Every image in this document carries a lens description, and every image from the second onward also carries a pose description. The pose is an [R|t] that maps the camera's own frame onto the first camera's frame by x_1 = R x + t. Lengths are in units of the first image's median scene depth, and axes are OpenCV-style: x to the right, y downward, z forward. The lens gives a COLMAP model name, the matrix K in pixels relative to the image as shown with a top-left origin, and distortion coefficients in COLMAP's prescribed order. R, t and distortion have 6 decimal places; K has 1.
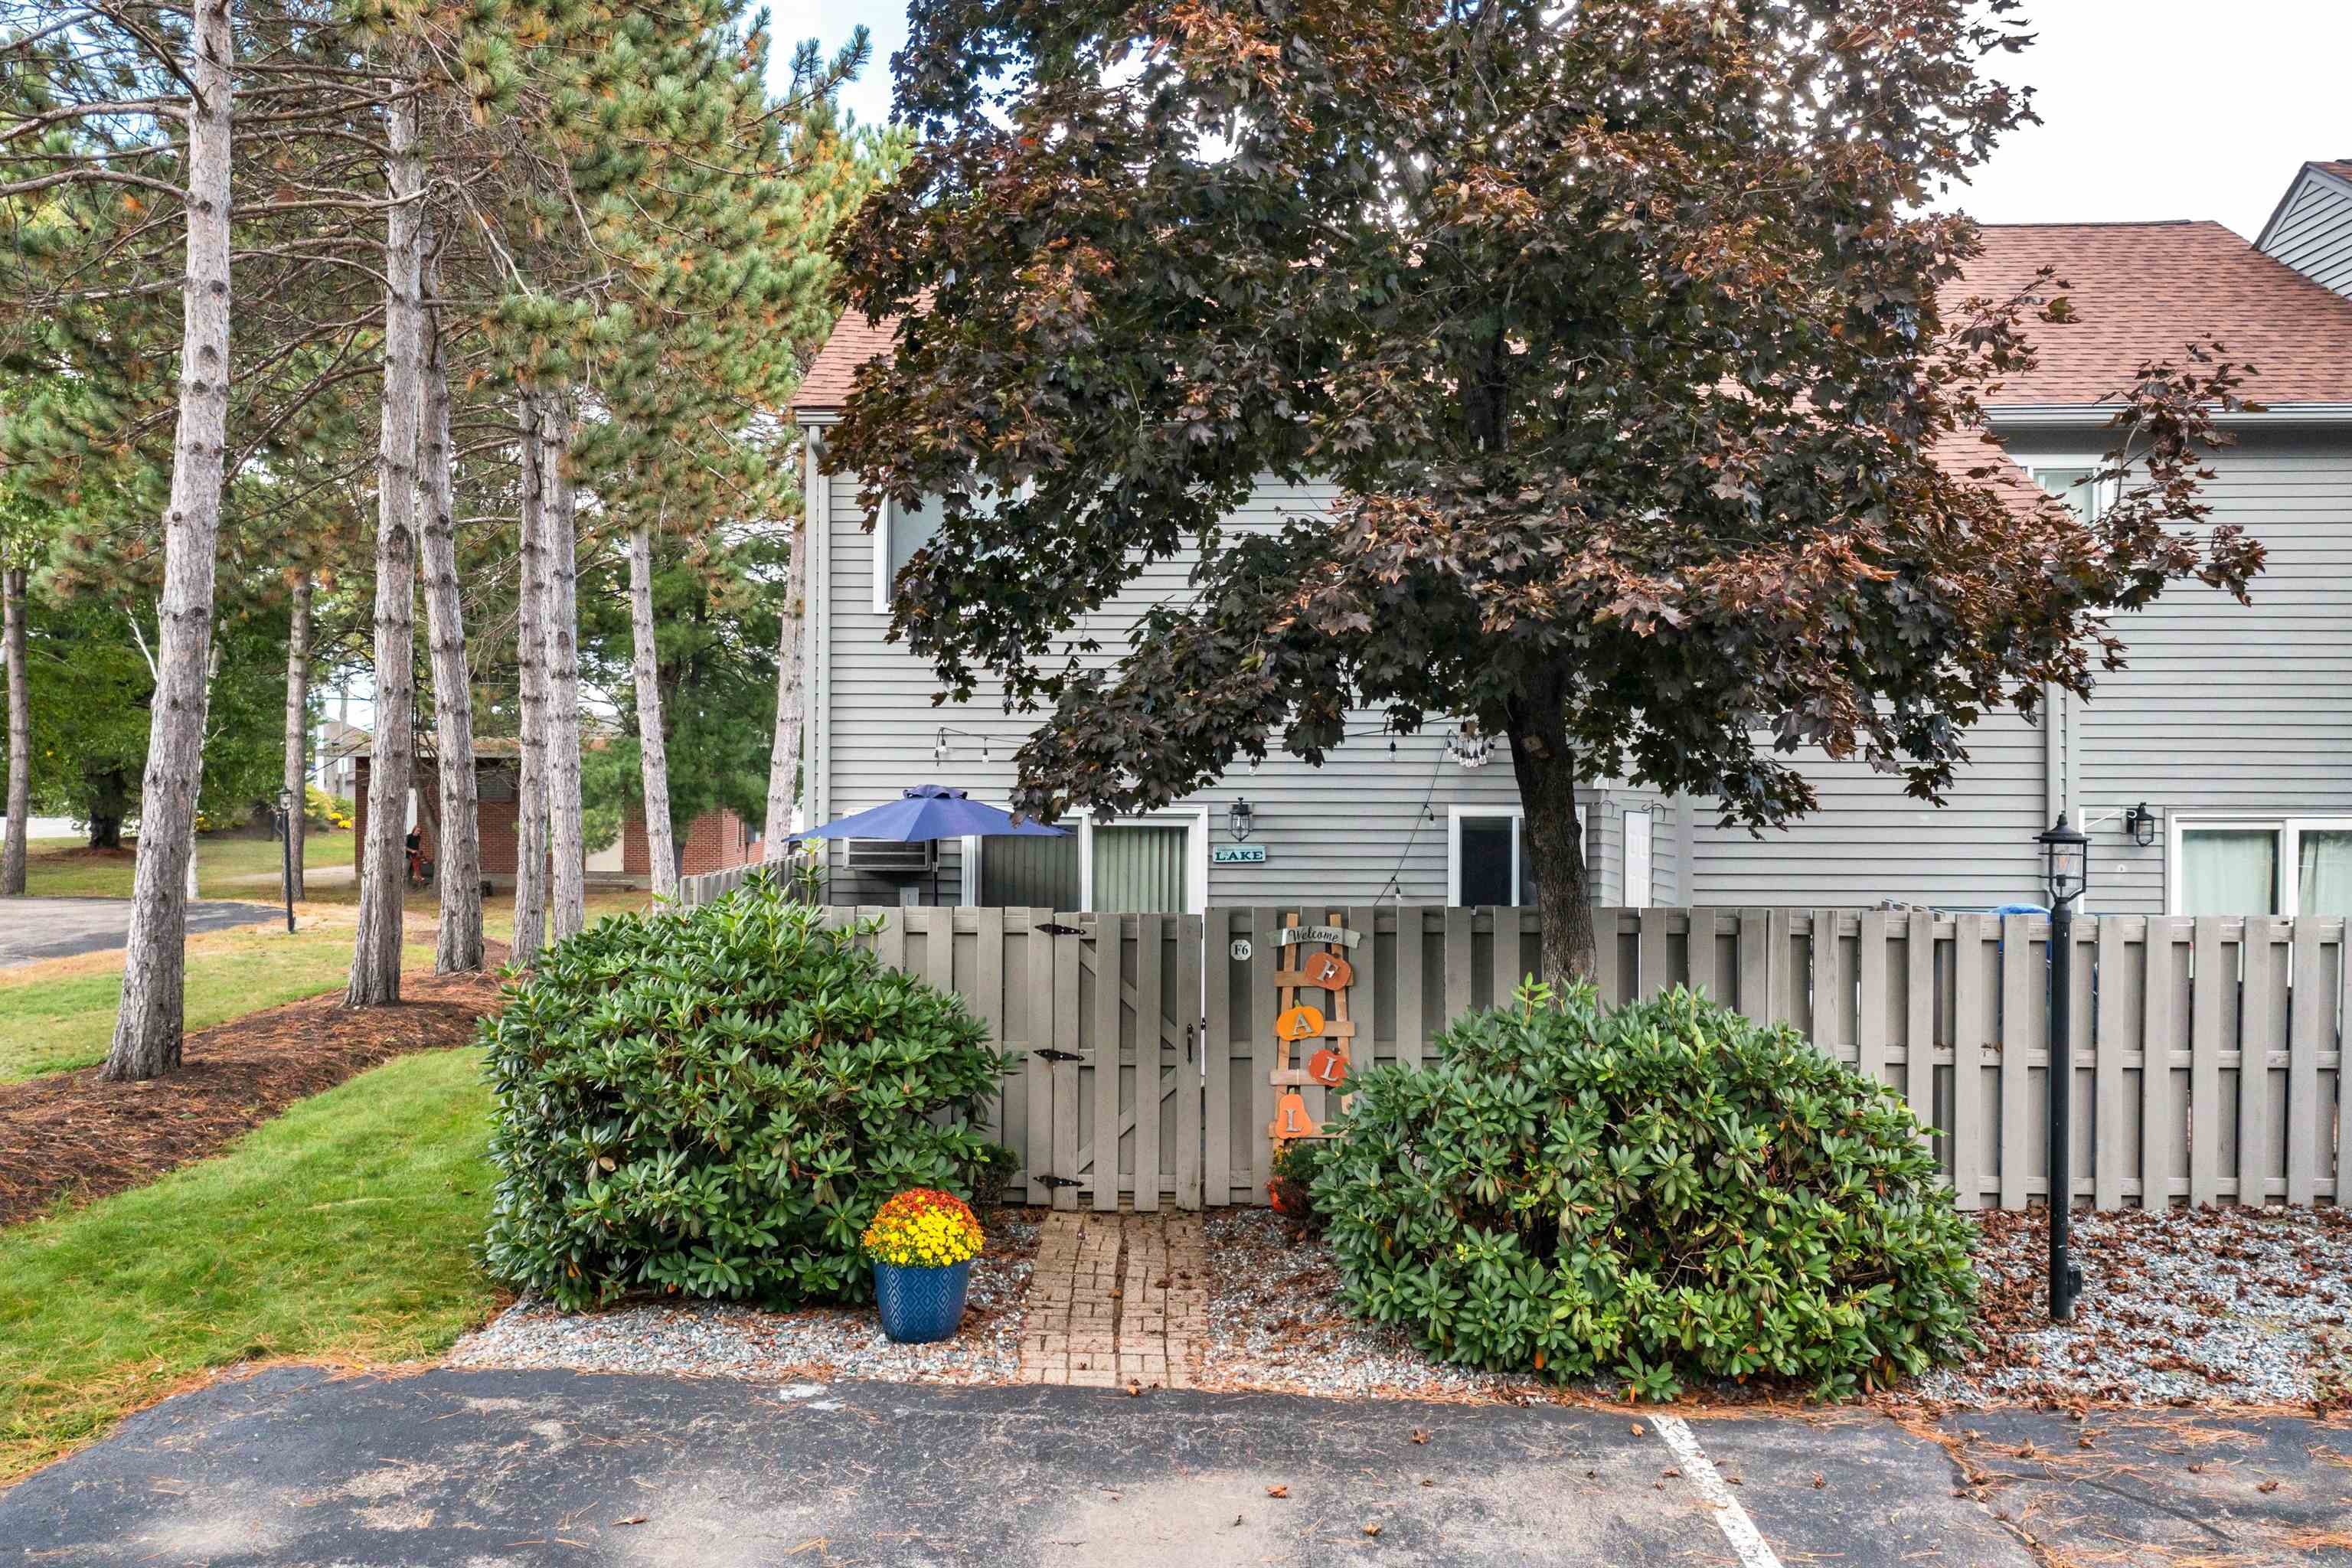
lens RADIAL K [[1904.4, 0, 1176.0], [0, 1904.4, 784.0], [0, 0, 1]] dist [0.003098, 0.003853]
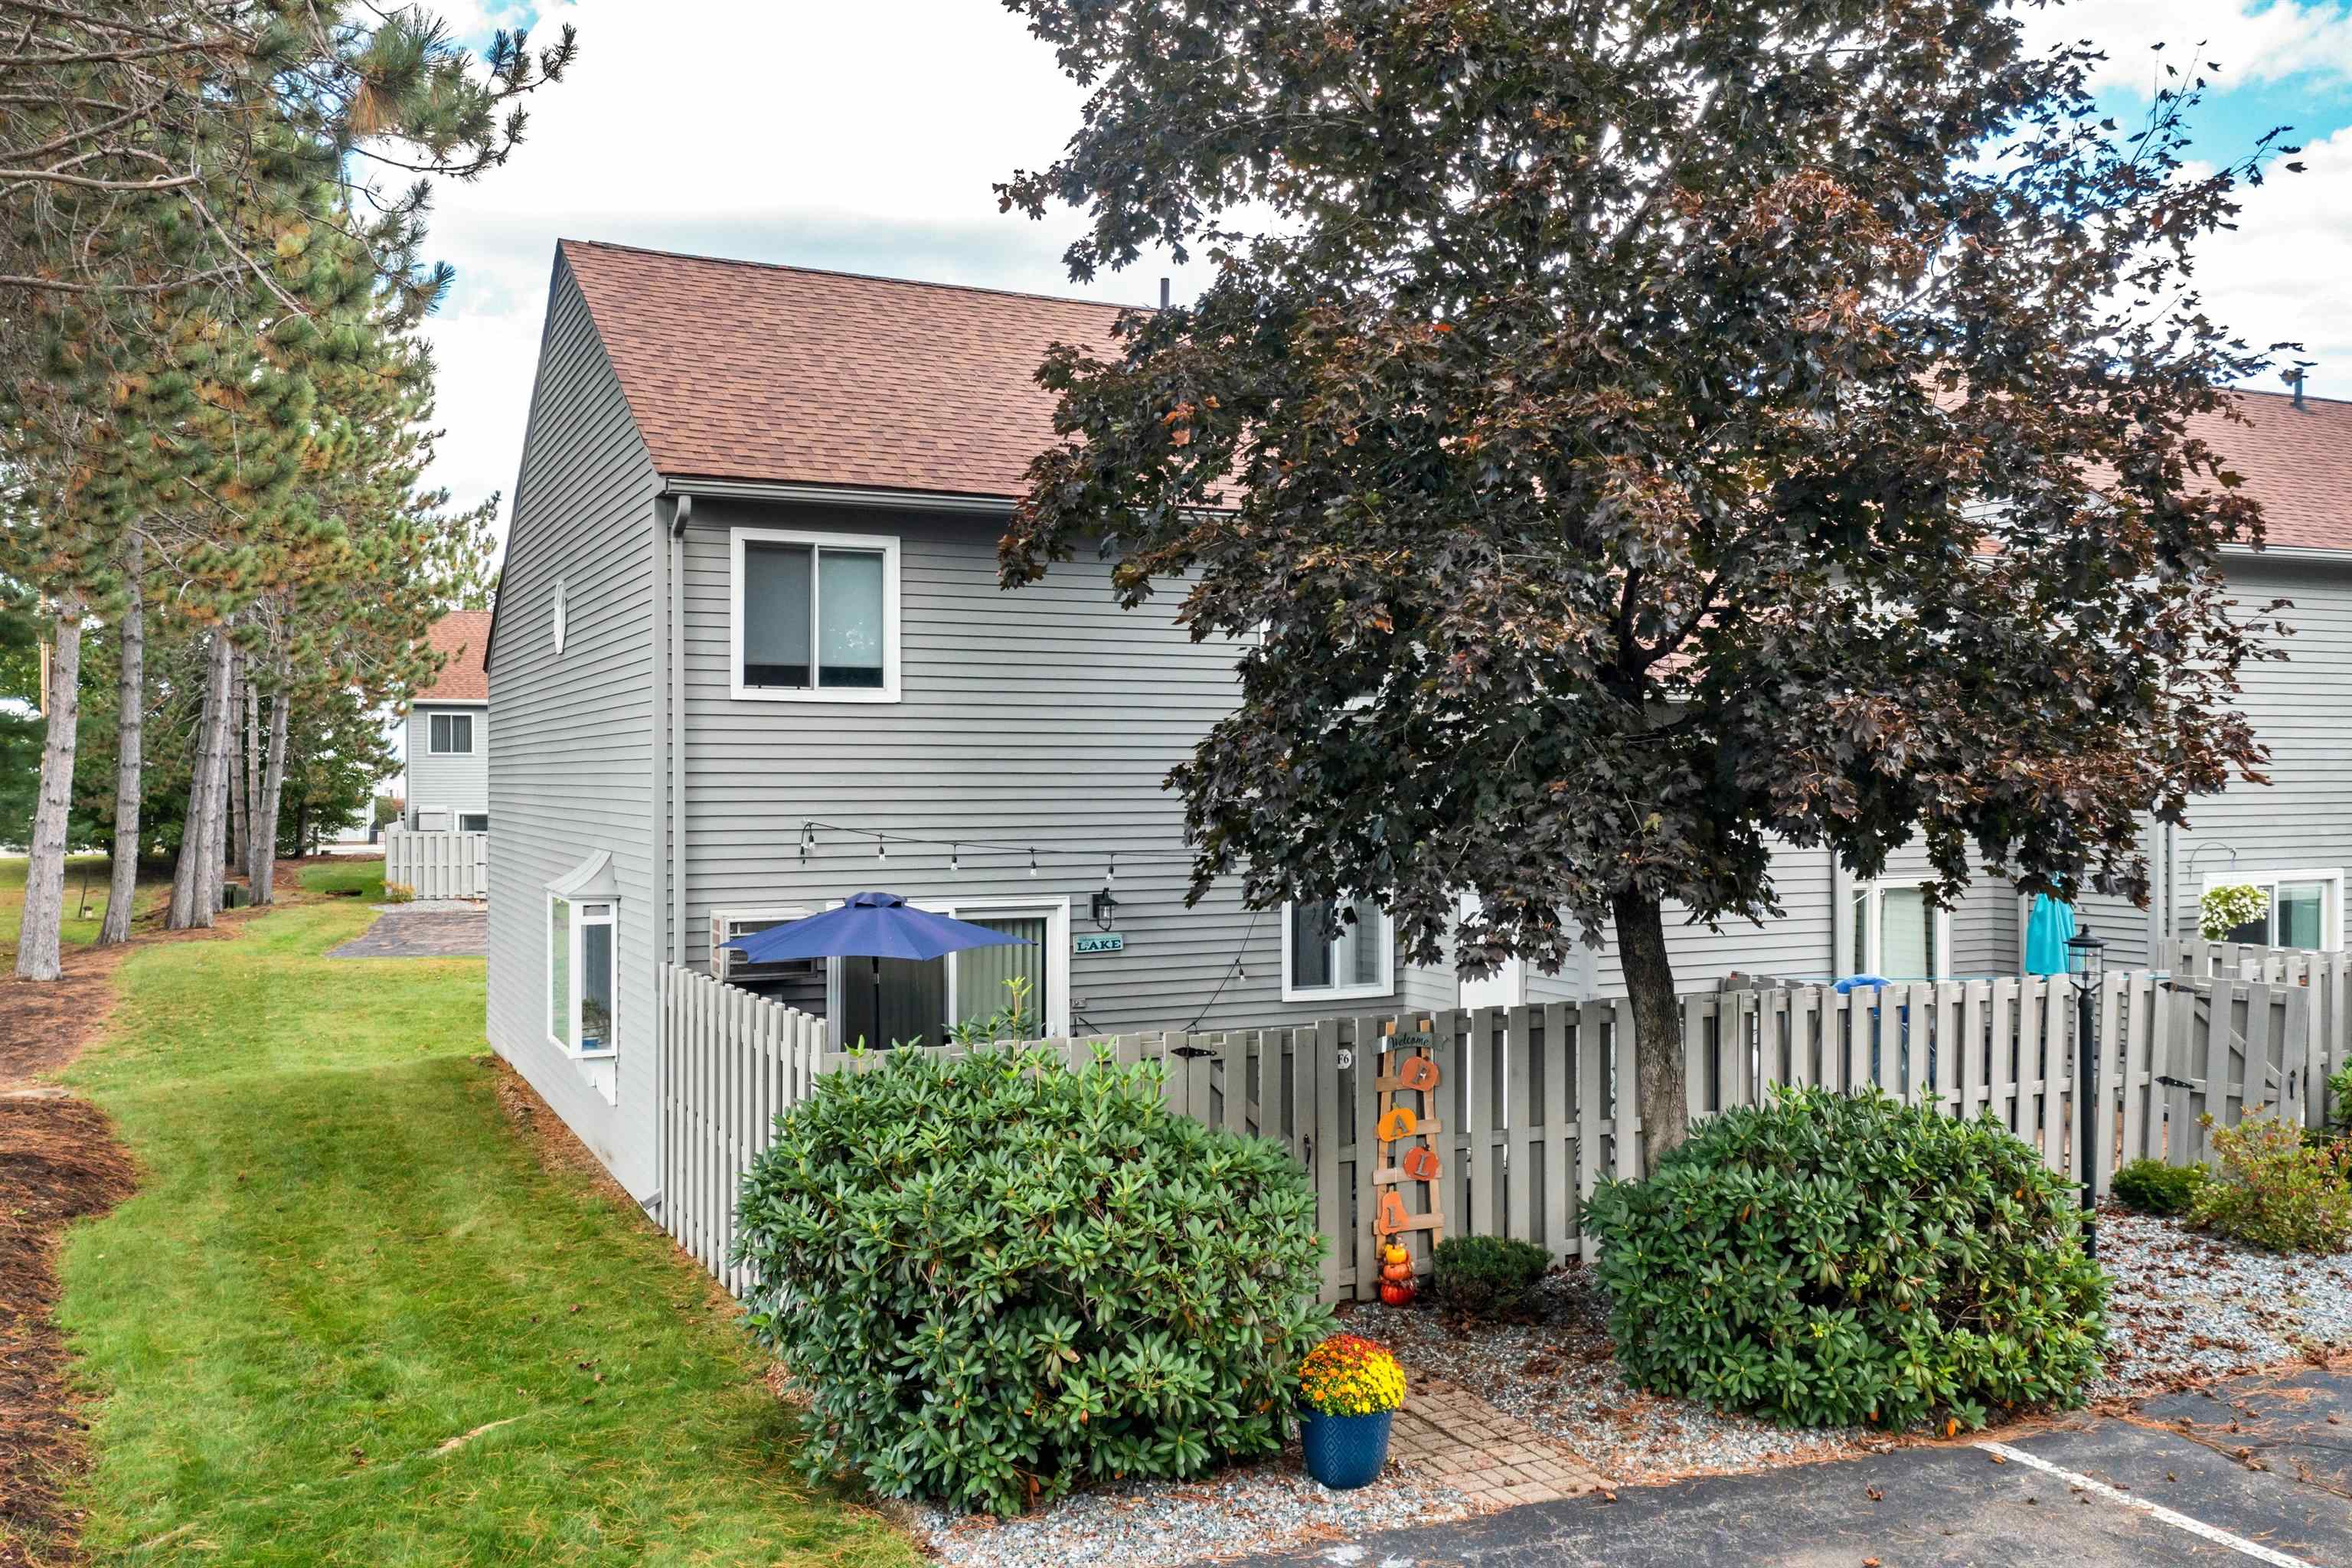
lens RADIAL K [[1971.8, 0, 1176.0], [0, 1971.8, 784.0], [0, 0, 1]] dist [-0.005986, 0.009188]
pose [[0.890608, -0.007115, 0.454715, -0.726651], [0.005314, 0.999972, 0.005239, -0.094715], [-0.454740, -0.002249, 0.890621, 0.102264]]
